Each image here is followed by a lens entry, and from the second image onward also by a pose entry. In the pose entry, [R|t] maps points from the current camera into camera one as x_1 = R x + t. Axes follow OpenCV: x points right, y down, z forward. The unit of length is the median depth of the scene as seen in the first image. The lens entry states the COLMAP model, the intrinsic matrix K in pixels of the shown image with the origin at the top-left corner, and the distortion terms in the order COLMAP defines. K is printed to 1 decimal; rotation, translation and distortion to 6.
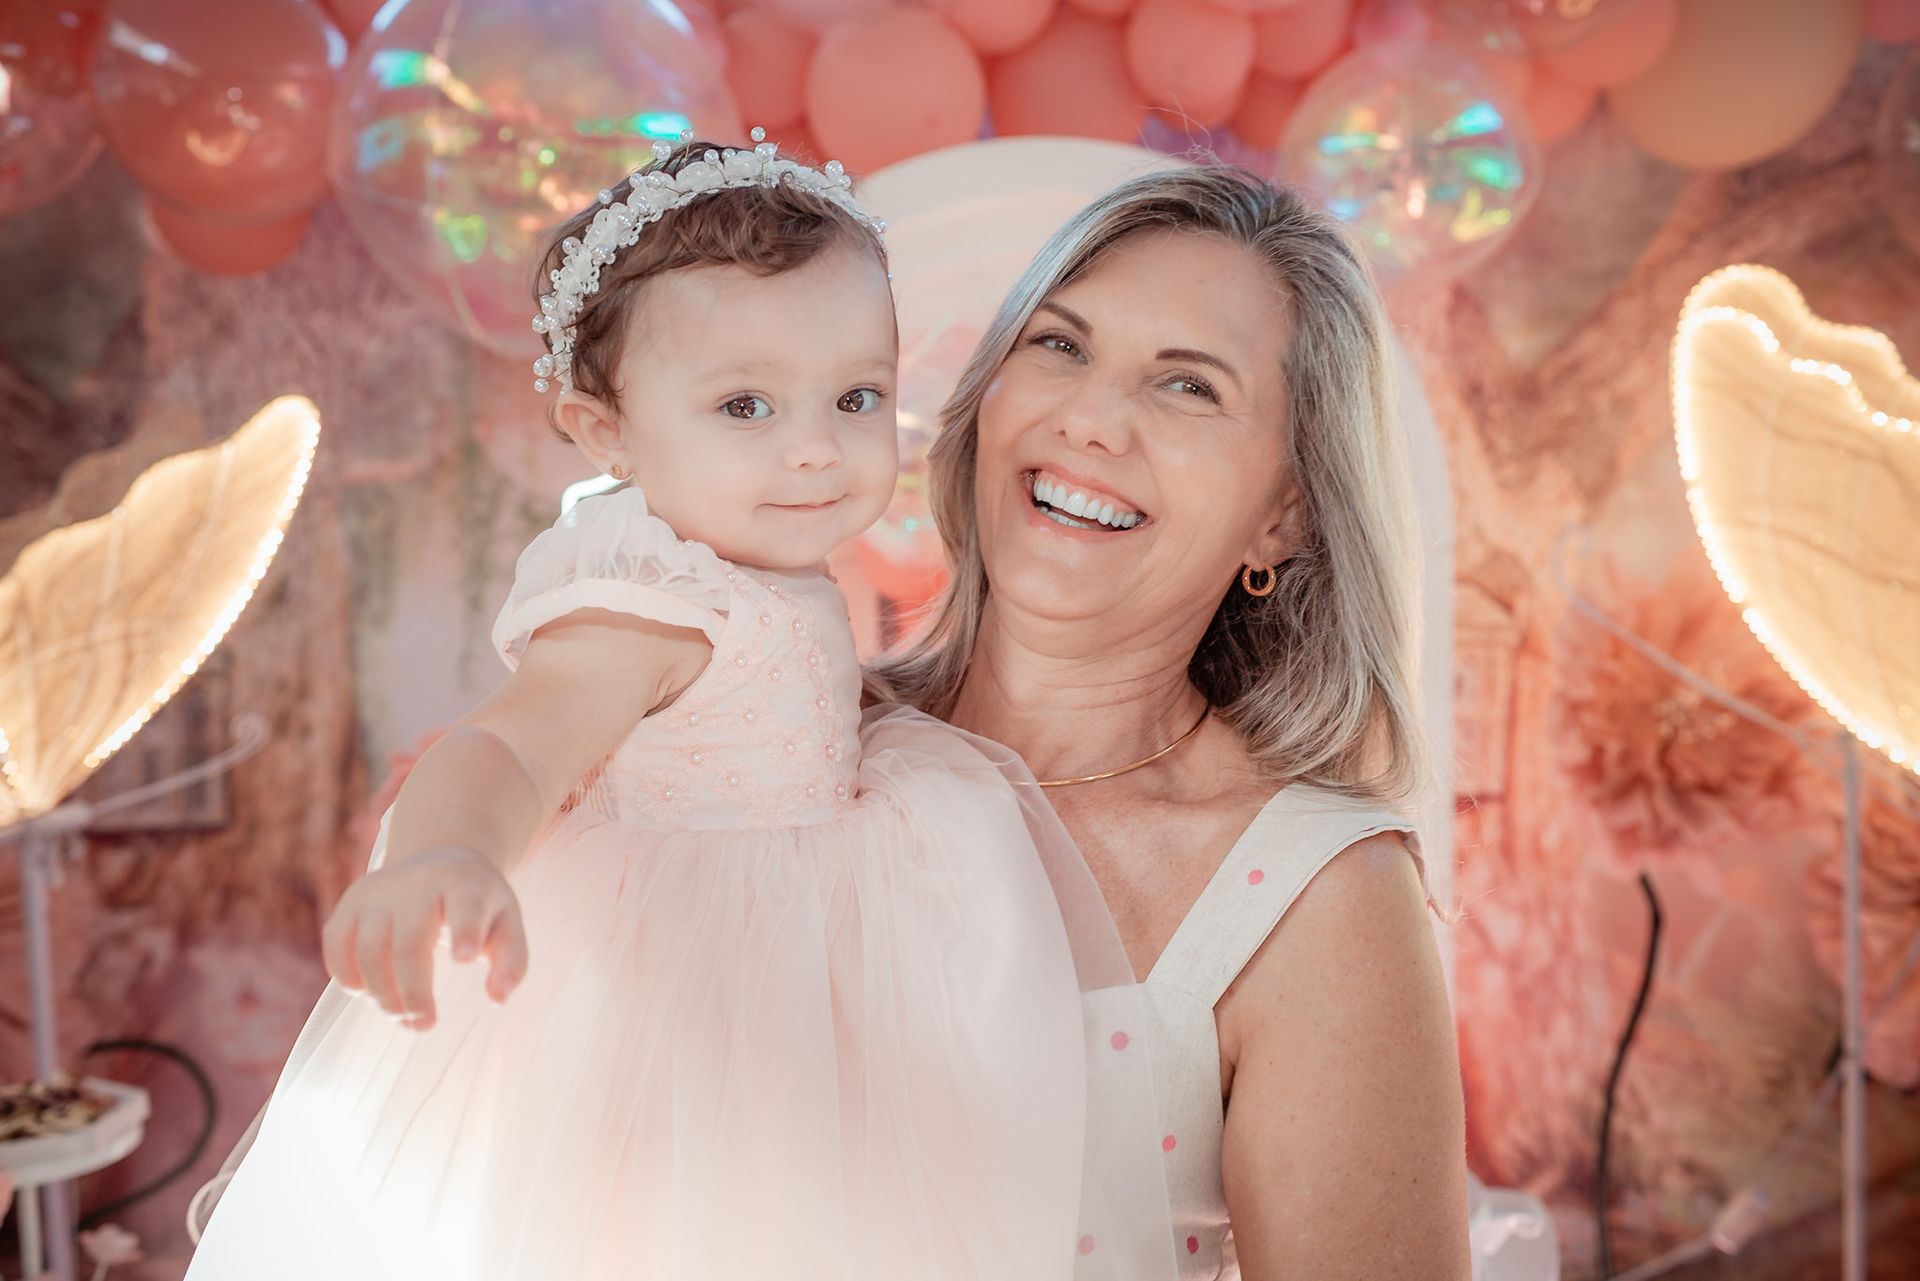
lens RADIAL K [[1907.1, 0, 947.1], [0, 1907.1, 628.2], [0, 0, 1]] dist [-0.009202, 0.000000]
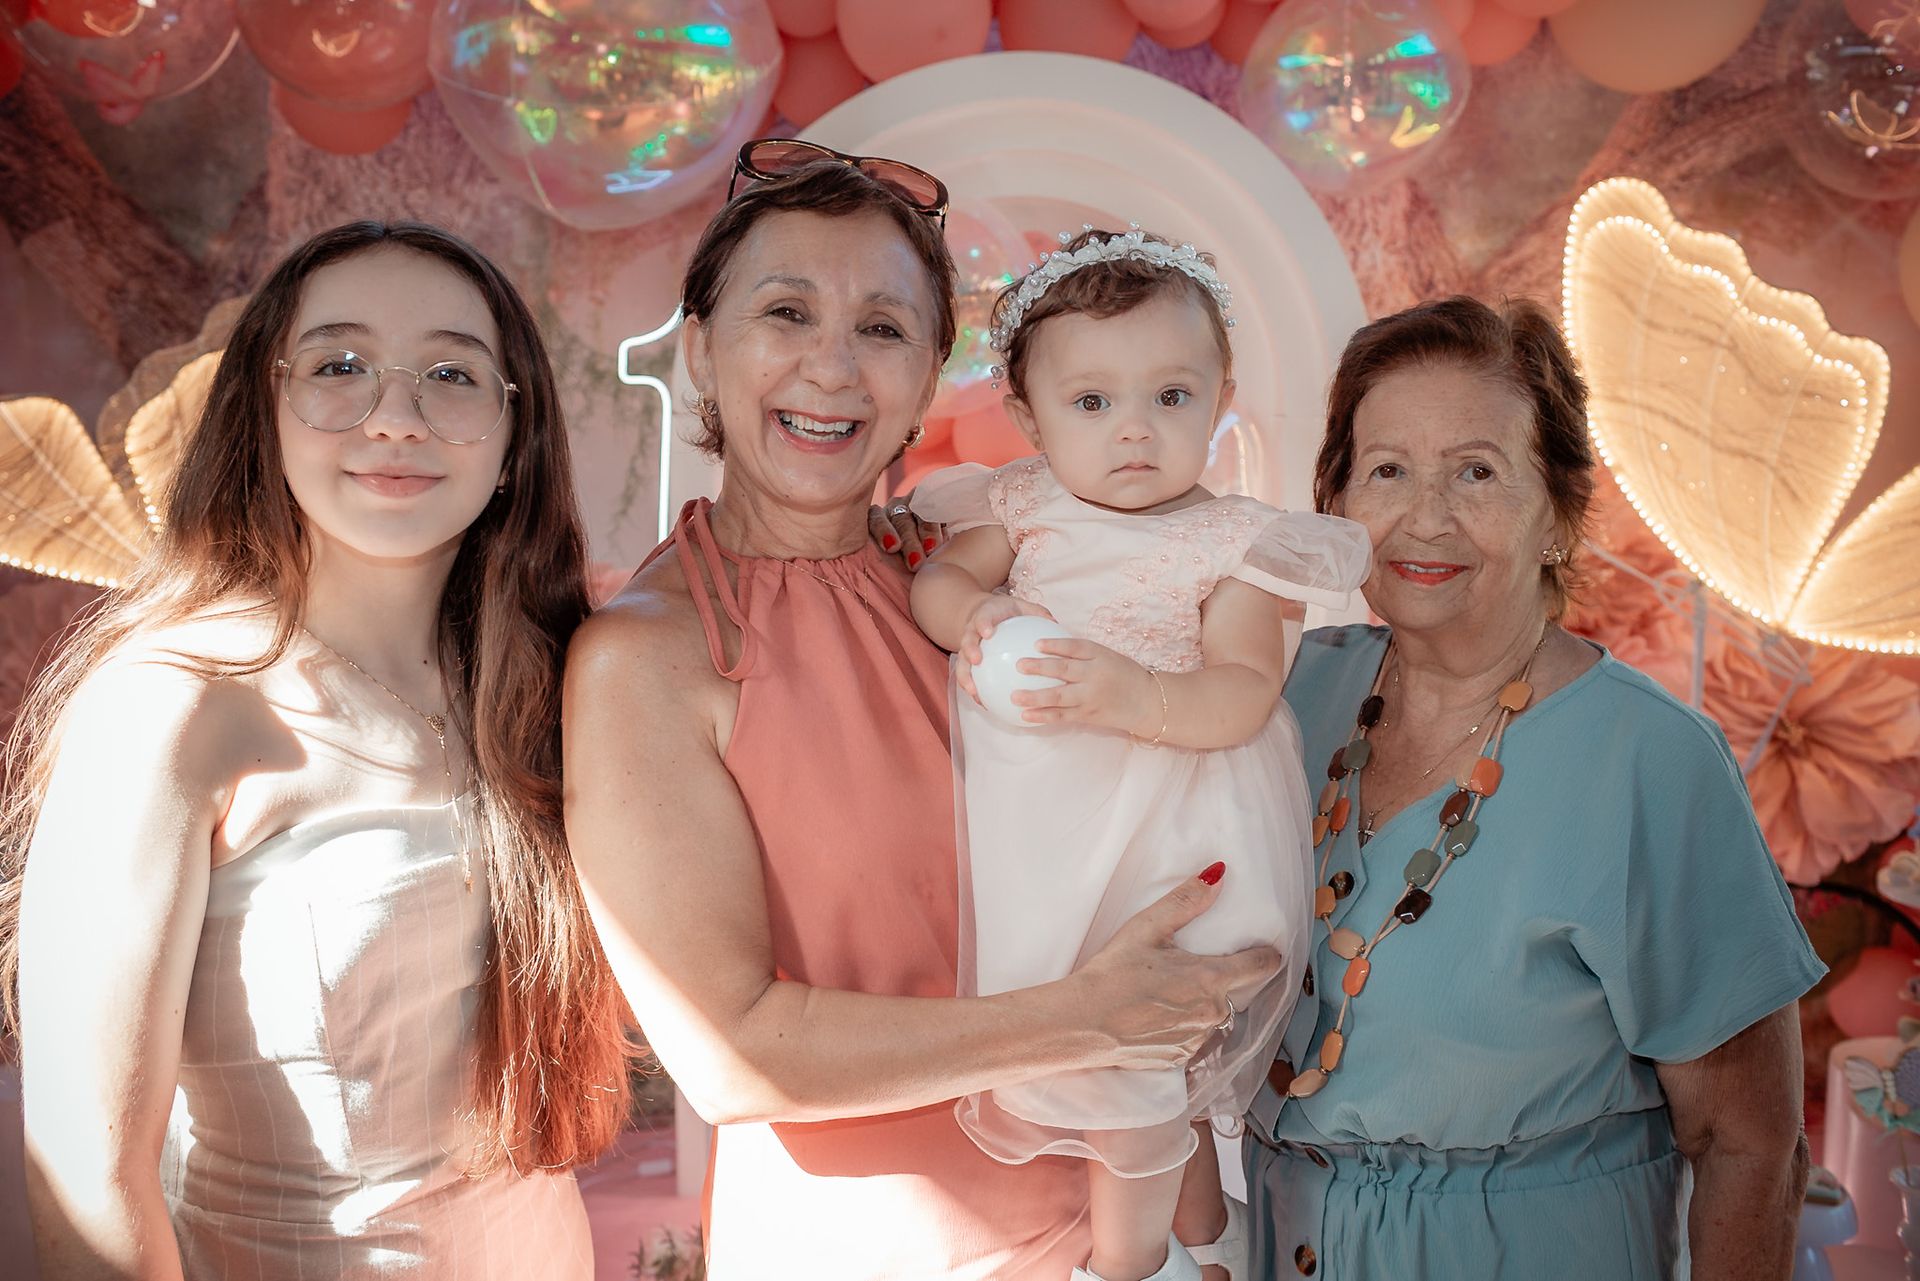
lens RADIAL K [[1907.1, 0, 952.2], [0, 1907.1, 638.8], [0, 0, 1]] dist [-0.009202, 0.000000]
pose [[0.998612, 0.036326, -0.038148, 0.055440], [-0.034279, 0.998006, 0.052997, 0.039800], [0.039997, -0.051615, 0.997866, -0.177241]]
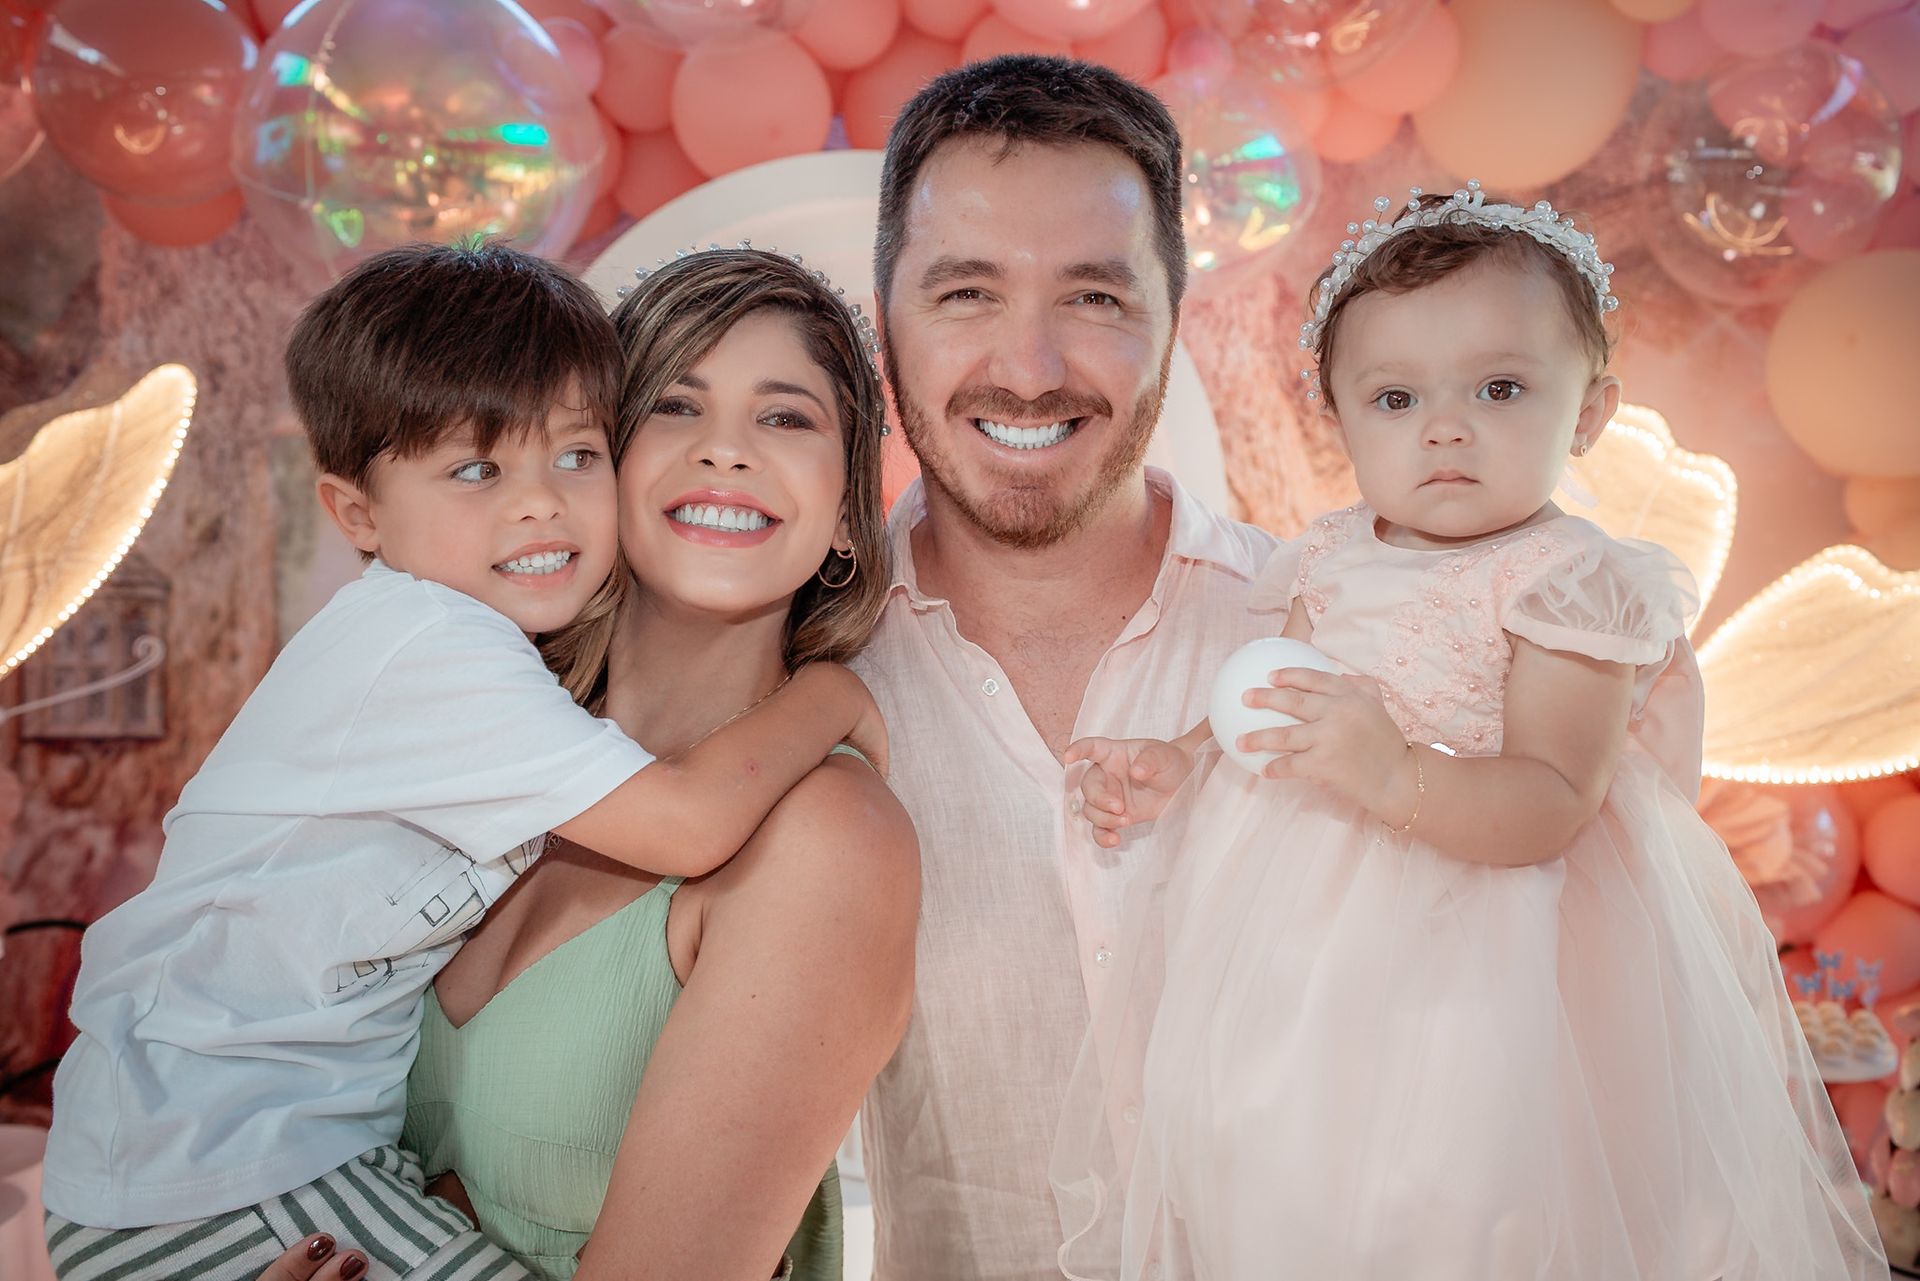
lens RADIAL K [[1907.1, 0, 962.5], [0, 1907.1, 630.1], [0, 0, 1]] dist [-0.009202, 0.000000]
pose [[0.999125, 0.035198, -0.022597, 0.136210], [-0.034700, 0.999155, 0.022032, -0.000683], [0.023354, -0.021228, 0.999502, -0.126659]]
